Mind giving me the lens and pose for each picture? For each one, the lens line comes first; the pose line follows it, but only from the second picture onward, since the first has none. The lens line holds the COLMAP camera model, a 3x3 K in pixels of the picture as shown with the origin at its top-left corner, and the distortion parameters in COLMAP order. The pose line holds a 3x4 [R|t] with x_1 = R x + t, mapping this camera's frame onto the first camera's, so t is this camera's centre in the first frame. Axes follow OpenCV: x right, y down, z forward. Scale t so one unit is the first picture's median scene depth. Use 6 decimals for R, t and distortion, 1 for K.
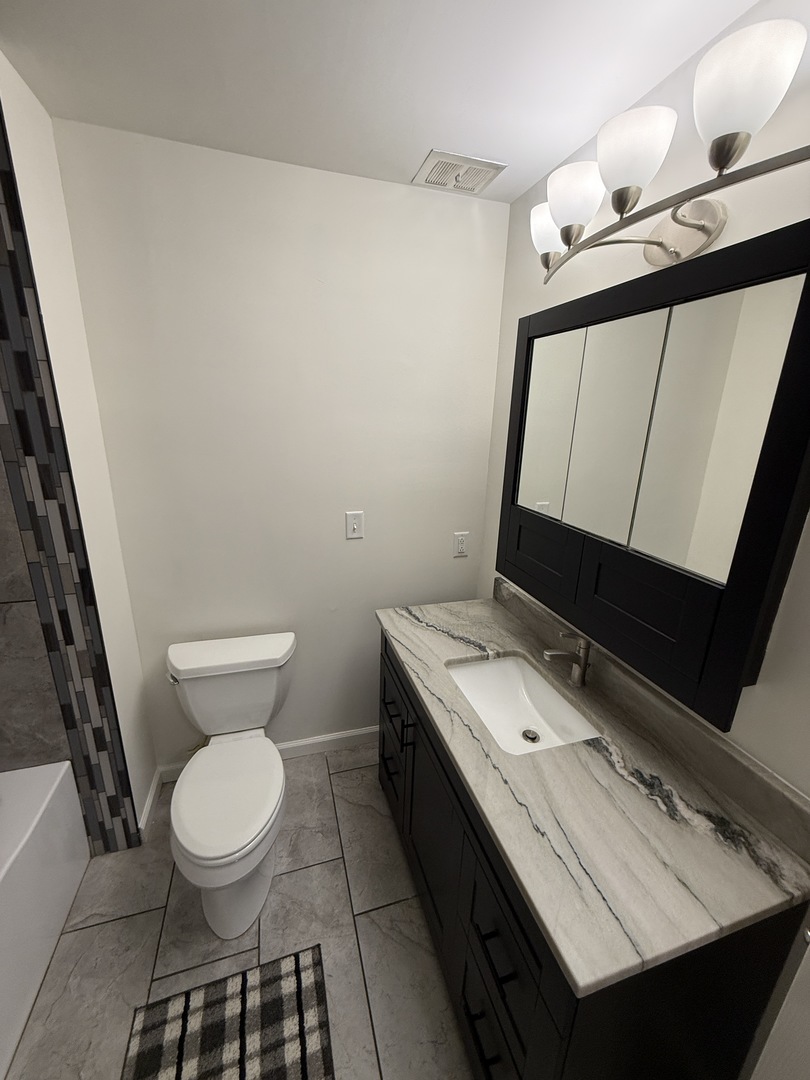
lens RADIAL K [[429.9, 0, 405.0], [0, 429.9, 540.0], [0, 0, 1]] dist [-0.000370, -0.000051]
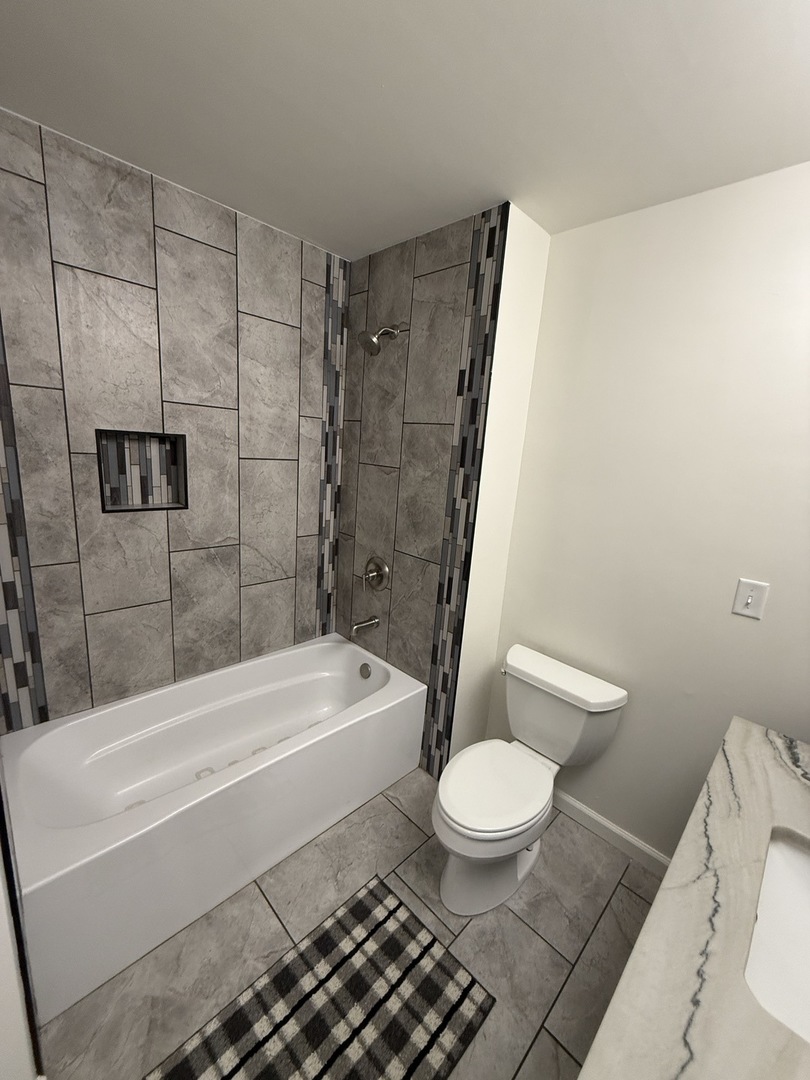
lens RADIAL K [[429.9, 0, 405.0], [0, 429.9, 540.0], [0, 0, 1]] dist [-0.000370, -0.000051]
pose [[0.471216, 0.195528, -0.860072, 0.300693], [-0.312239, 0.948953, 0.044665, 0.030357], [0.824901, 0.247501, 0.508214, 0.131577]]
